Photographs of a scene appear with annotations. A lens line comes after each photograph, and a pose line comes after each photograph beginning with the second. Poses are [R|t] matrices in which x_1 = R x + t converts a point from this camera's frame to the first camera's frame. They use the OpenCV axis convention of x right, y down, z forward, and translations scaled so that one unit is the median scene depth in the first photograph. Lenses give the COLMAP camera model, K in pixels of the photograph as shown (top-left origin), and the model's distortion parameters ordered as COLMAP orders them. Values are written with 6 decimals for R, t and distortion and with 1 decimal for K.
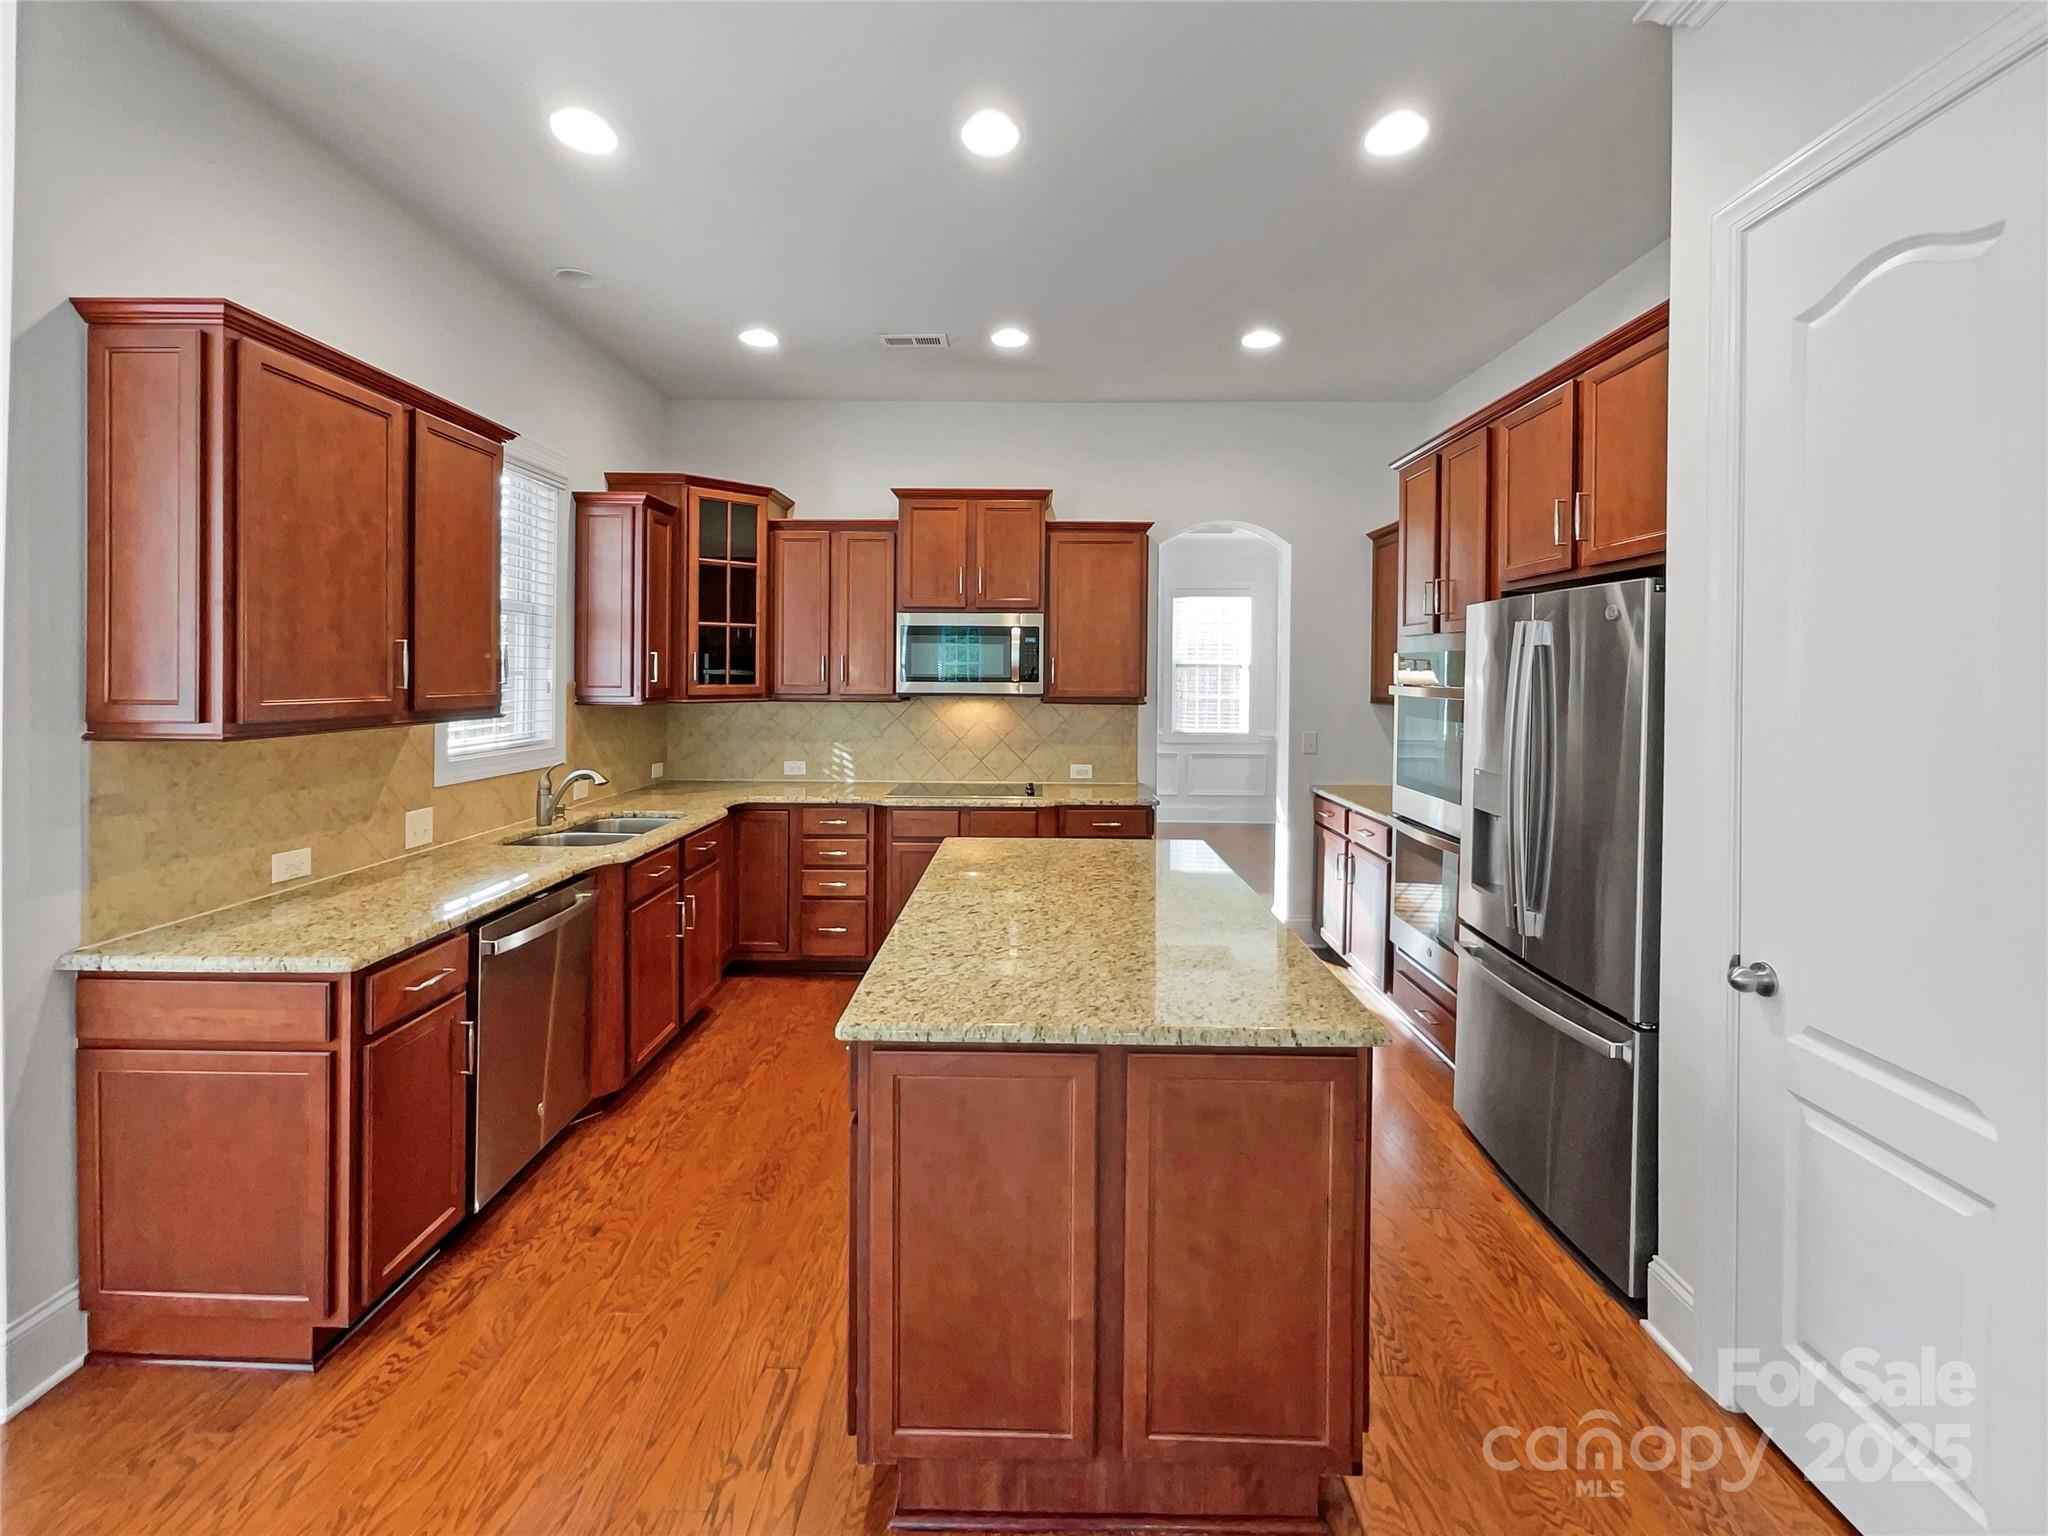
lens RADIAL K [[882.6, 0, 1034.3], [0, 882.6, 686.0], [0, 0, 1]] dist [-0.000999, 0.003929]
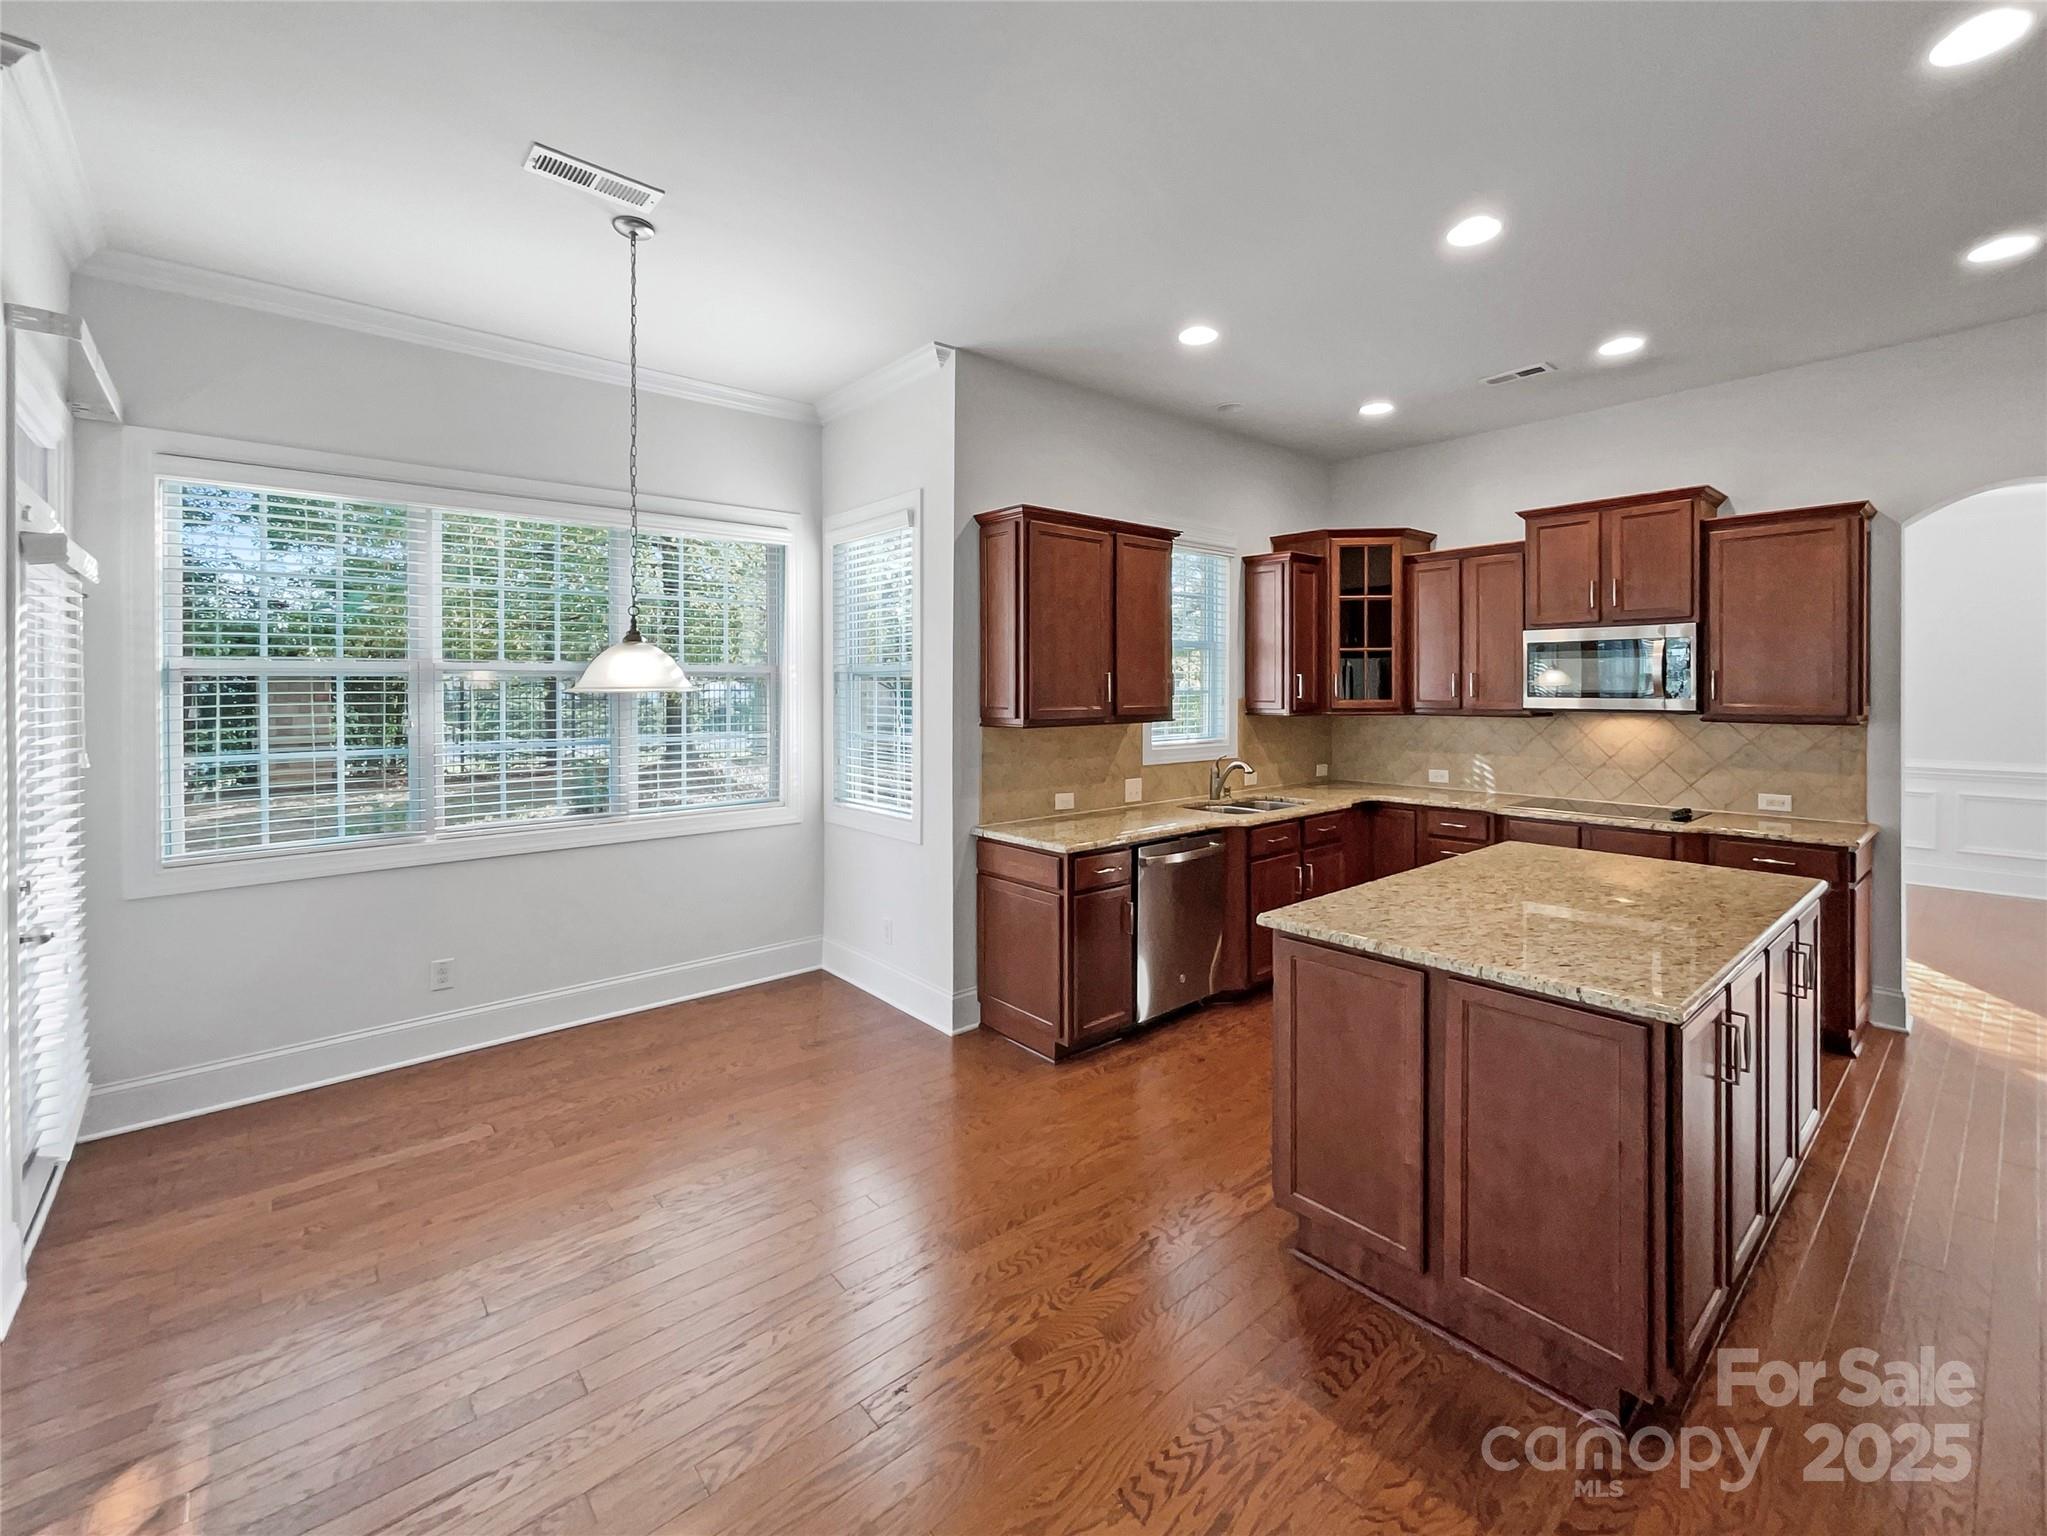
lens RADIAL K [[882.2, 0, 1033.8], [0, 882.2, 686.1], [0, 0, 1]] dist [-0.000999, 0.003929]
pose [[0.664175, -0.011023, -0.747496, 0.275296], [-0.003192, 0.999840, -0.017580, 0.002224], [0.747570, 0.014062, 0.664034, -0.136771]]
